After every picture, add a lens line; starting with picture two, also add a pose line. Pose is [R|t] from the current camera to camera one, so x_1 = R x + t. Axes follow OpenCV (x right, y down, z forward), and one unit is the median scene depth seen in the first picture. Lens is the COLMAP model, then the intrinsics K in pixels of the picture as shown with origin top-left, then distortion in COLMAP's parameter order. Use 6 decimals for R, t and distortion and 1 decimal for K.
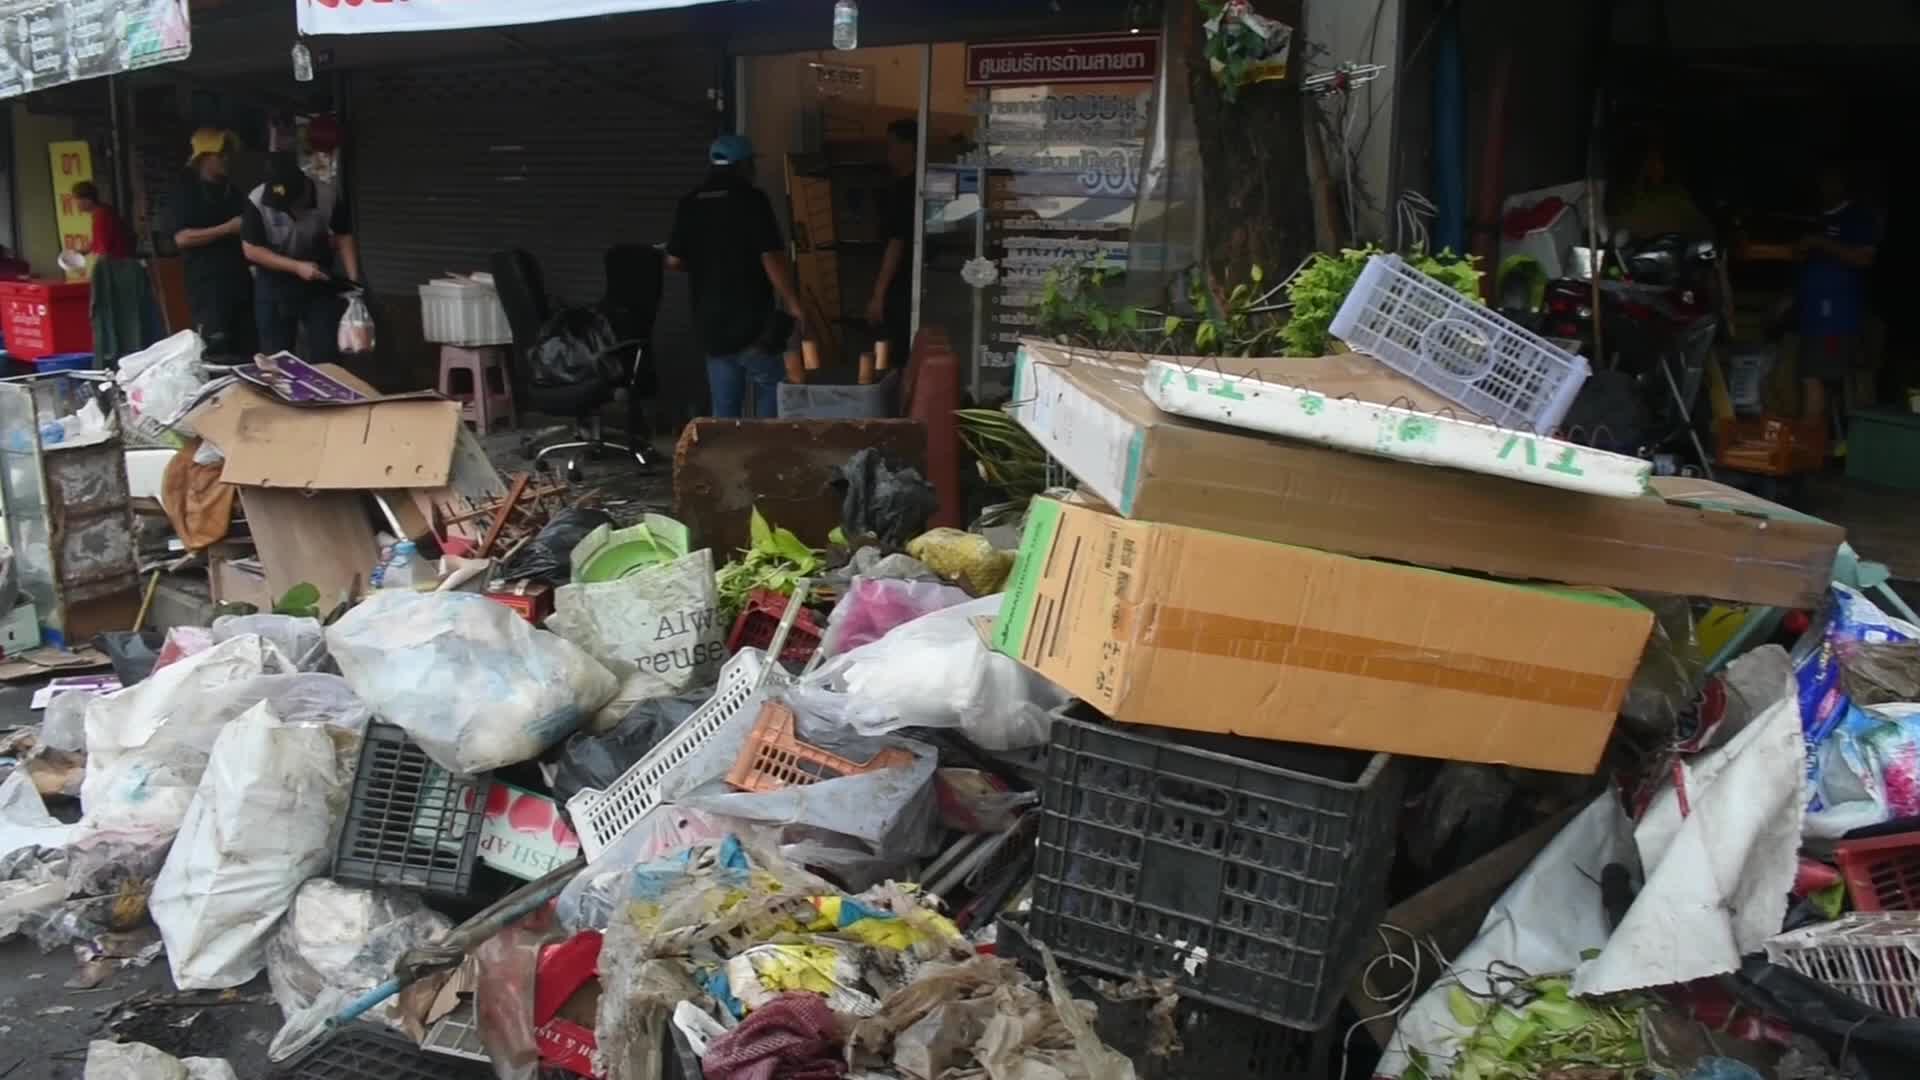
lens RADIAL K [[1531.9, 0, 946.0], [0, 1531.9, 538.8], [0, 0, 1]] dist [-0.084420, 0.006730]
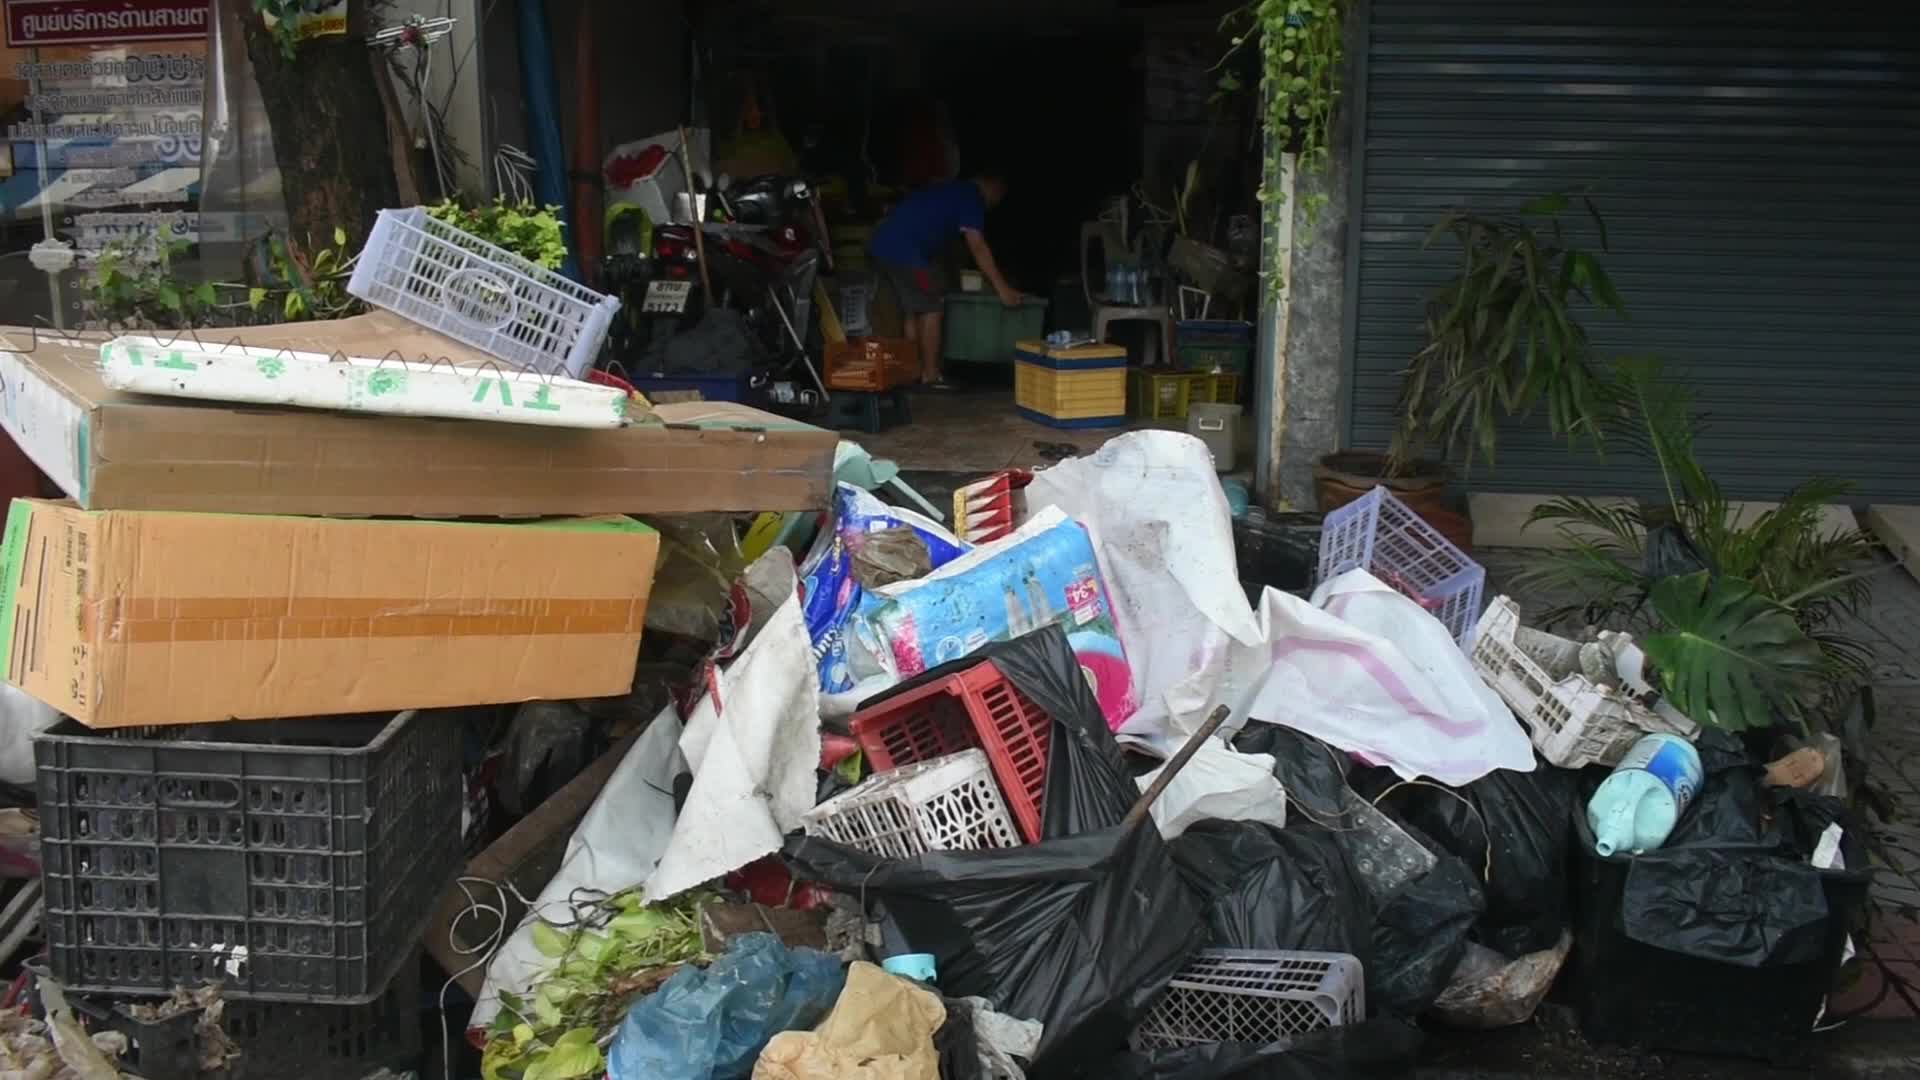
lens RADIAL K [[1531.9, 0, 946.8], [0, 1531.9, 540.2], [0, 0, 1]] dist [-0.084420, 0.006730]
pose [[0.867243, -0.138966, 0.478098, 0.125576], [0.125813, 0.990261, 0.059615, 0.015119], [-0.481726, 0.008450, 0.876281, -0.033483]]
